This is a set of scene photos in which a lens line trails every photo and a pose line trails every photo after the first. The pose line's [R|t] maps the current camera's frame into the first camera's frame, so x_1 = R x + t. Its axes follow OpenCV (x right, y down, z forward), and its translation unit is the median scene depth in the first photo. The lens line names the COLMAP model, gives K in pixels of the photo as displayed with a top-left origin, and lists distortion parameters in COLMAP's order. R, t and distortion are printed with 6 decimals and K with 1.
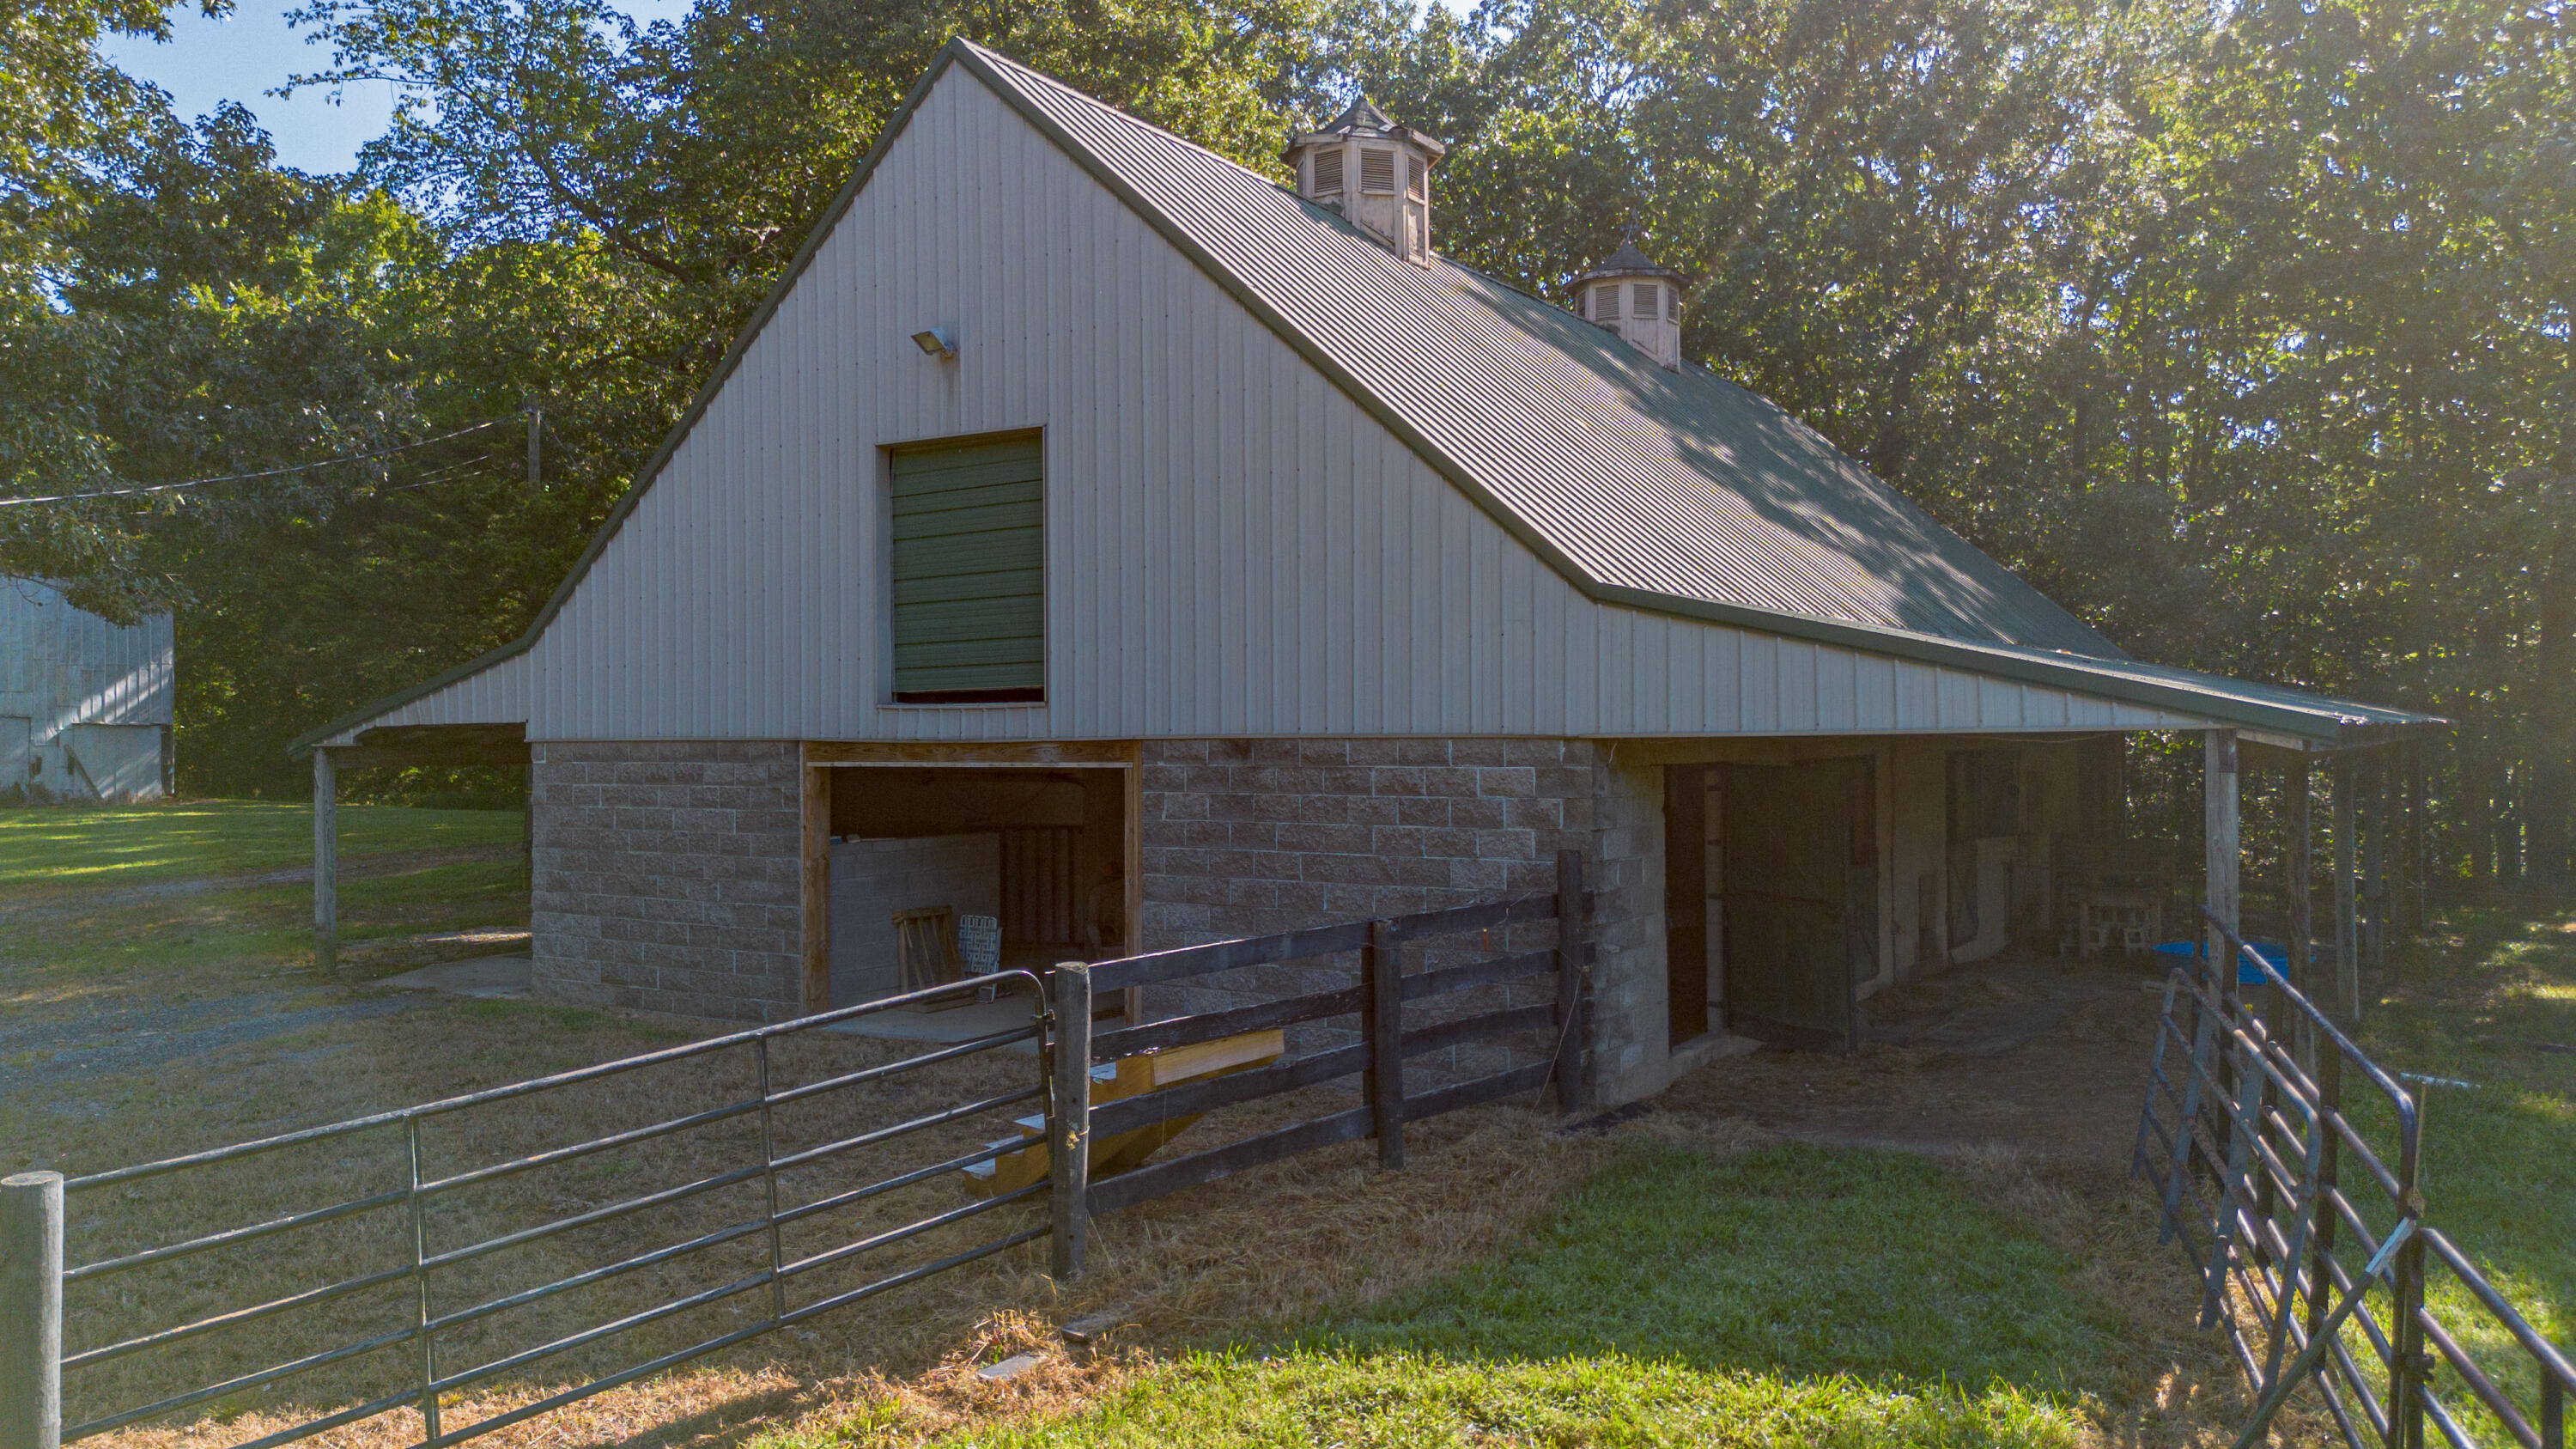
lens RADIAL K [[1826.4, 0, 1335.4], [0, 1826.4, 717.6], [0, 0, 1]] dist [0.080511, -0.072437]
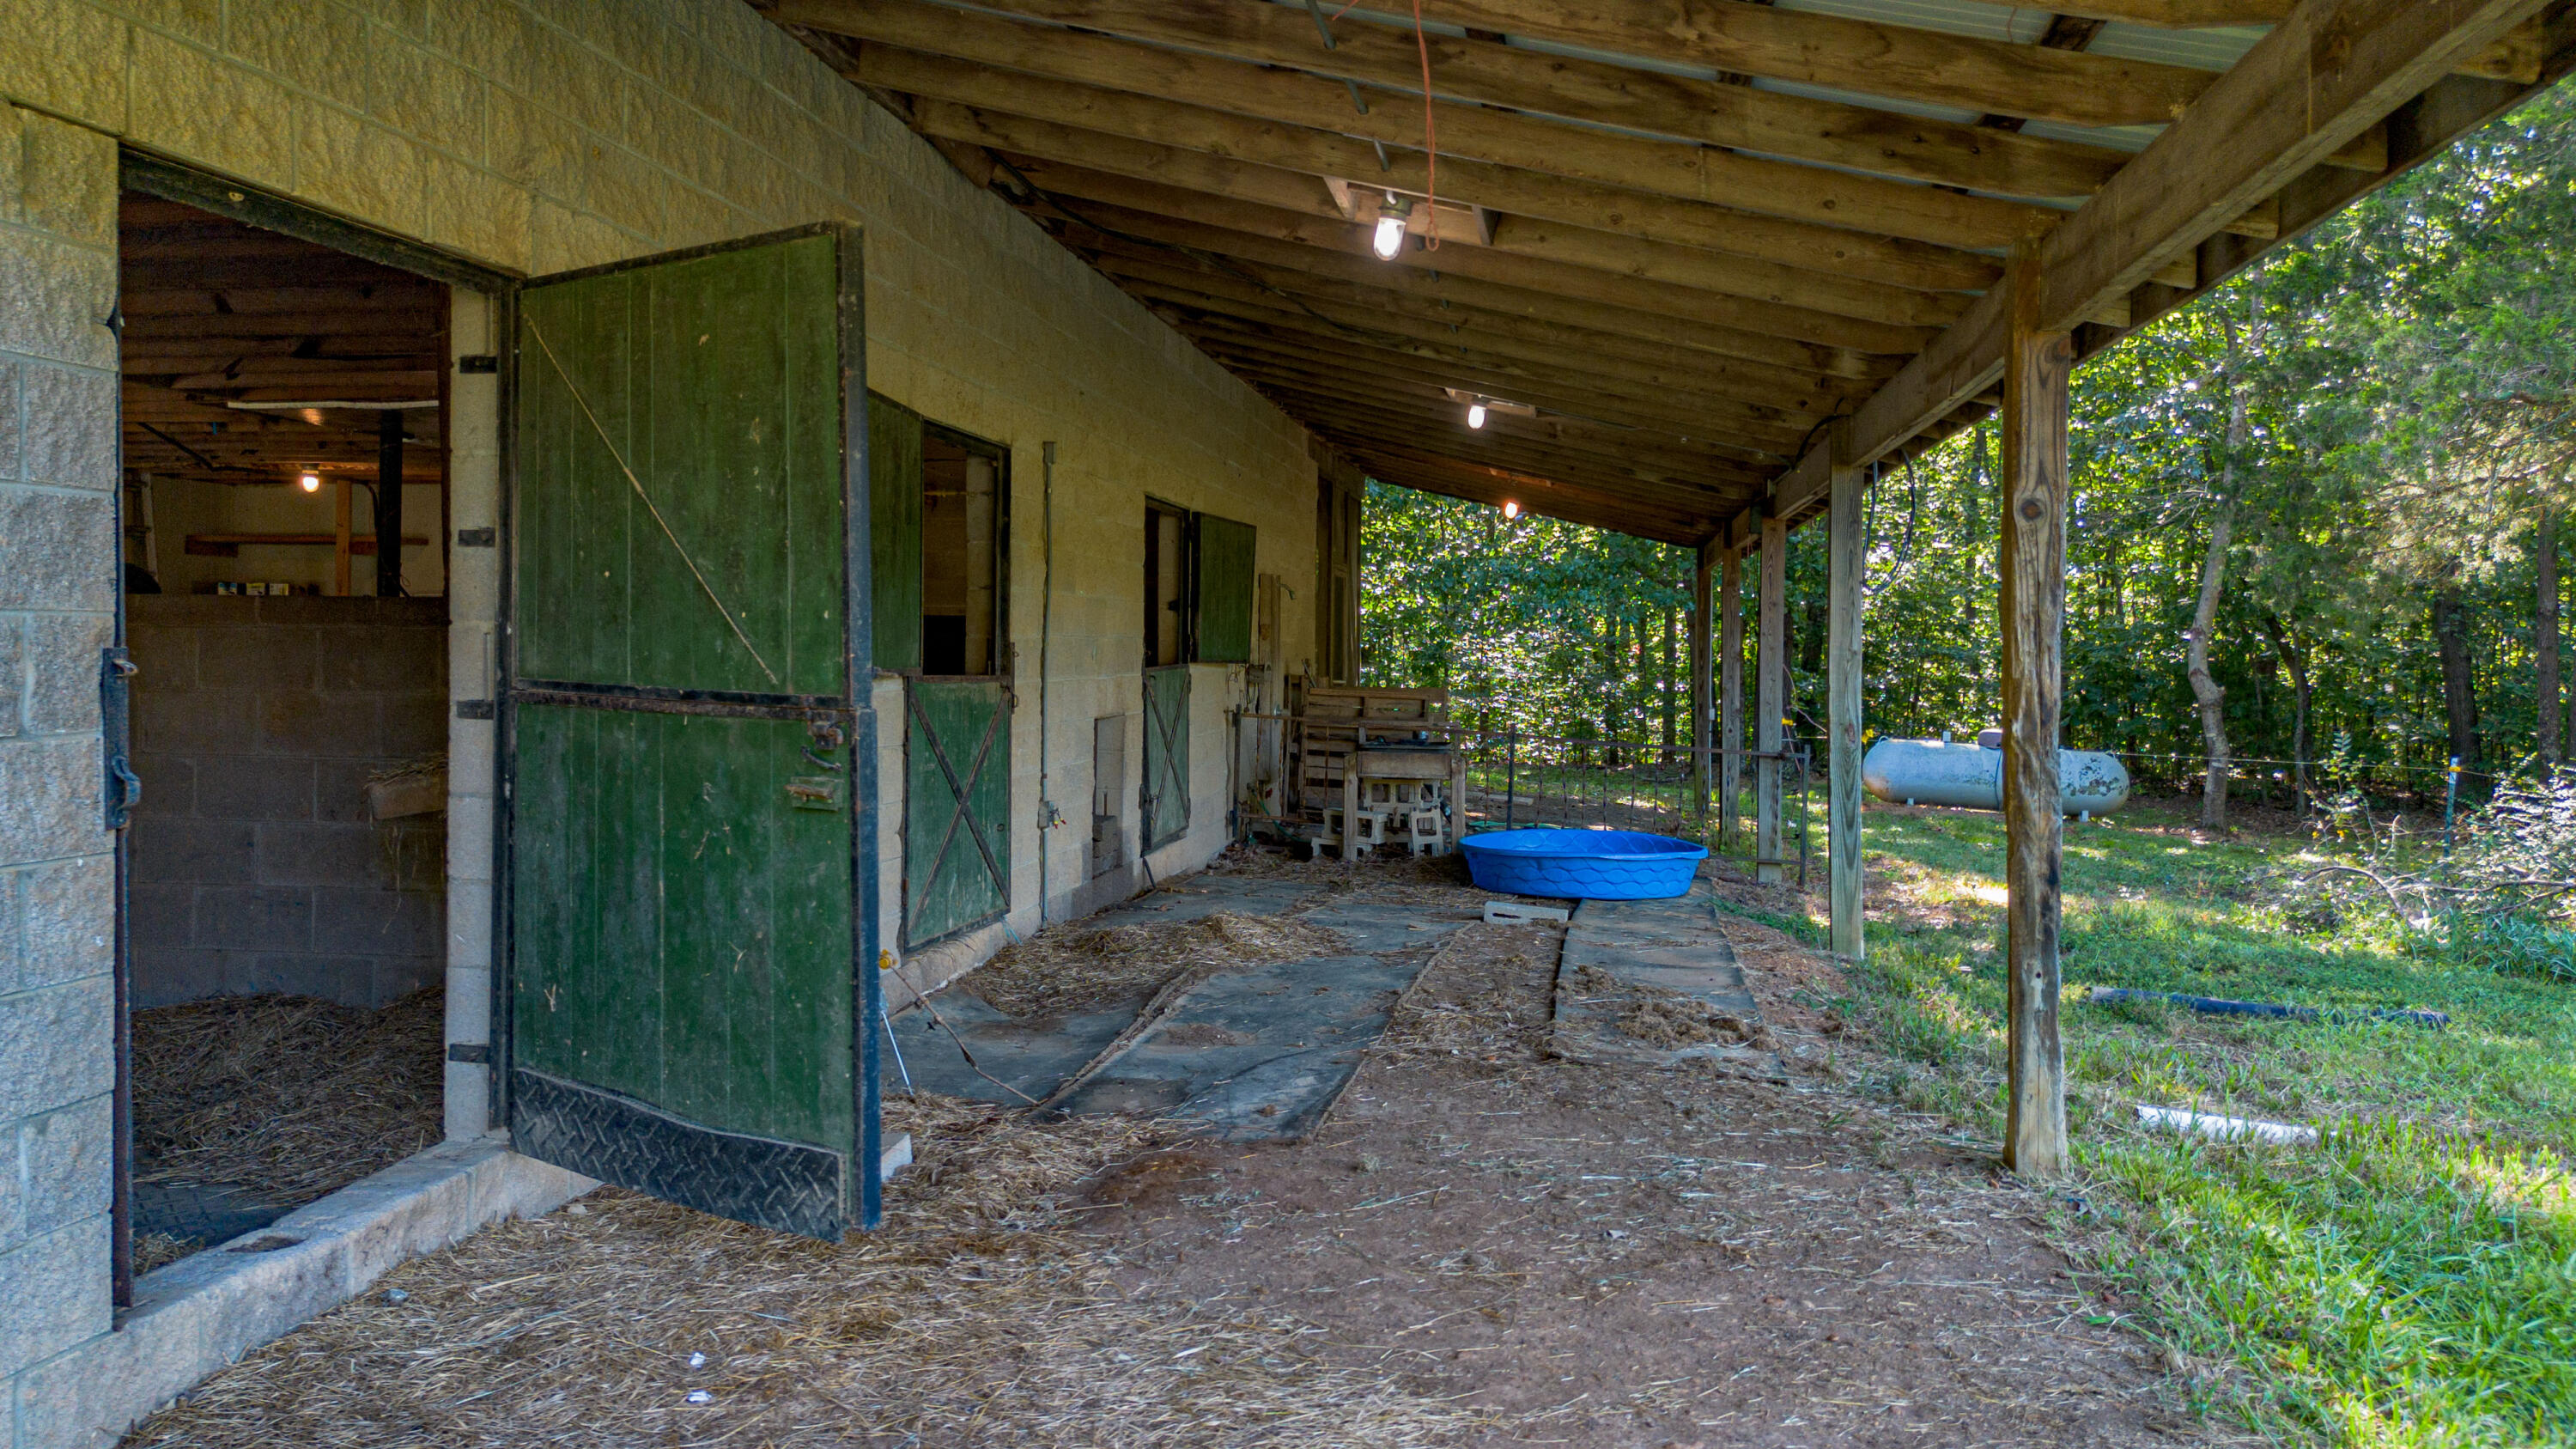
lens RADIAL K [[1829.0, 0, 1278.1], [0, 1829.0, 717.5], [0, 0, 1]] dist [0.074936, -0.068968]
pose [[0.917832, 0.006962, 0.396907, 0.186414], [-0.026085, 0.998743, 0.042800, 0.073445], [-0.396111, -0.049637, 0.916860, 0.590823]]
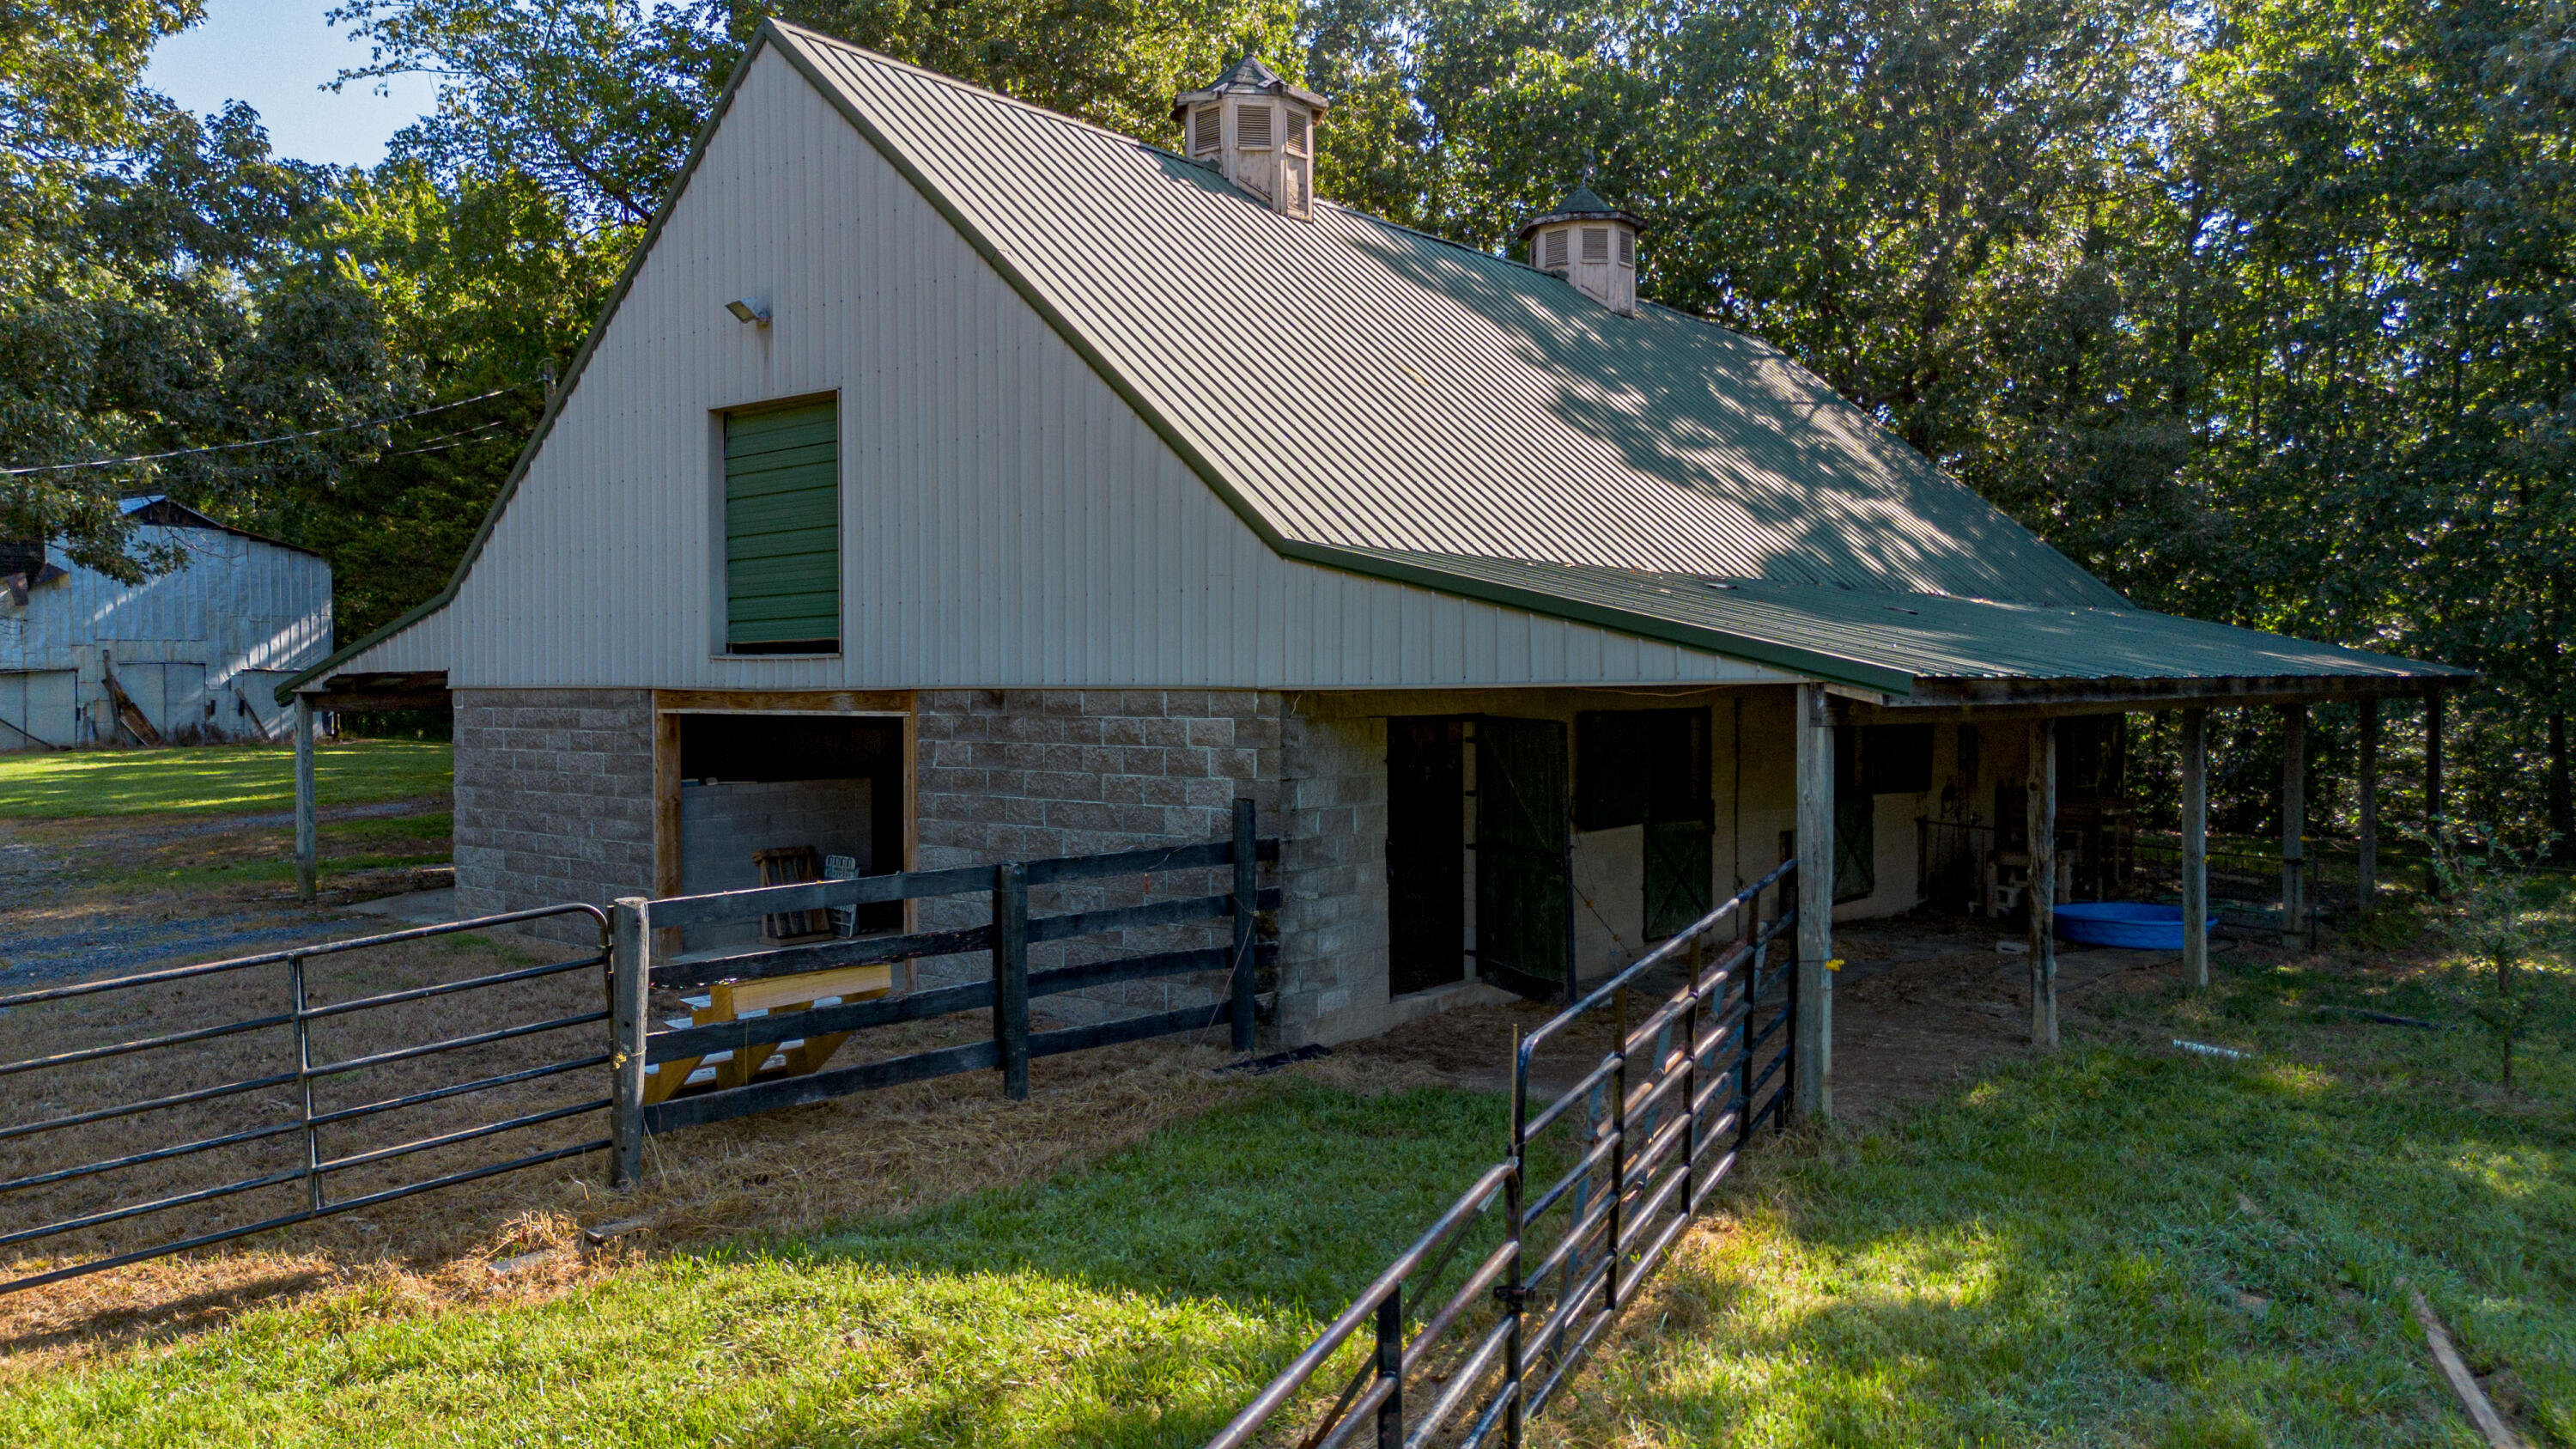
lens RADIAL K [[1829.0, 0, 1278.1], [0, 1829.0, 717.5], [0, 0, 1]] dist [0.074936, -0.068968]
pose [[0.991031, 0.005931, -0.133503, 0.211832], [-0.002209, 0.999605, 0.028009, -0.001677], [0.133617, -0.027463, 0.990652, -0.011391]]
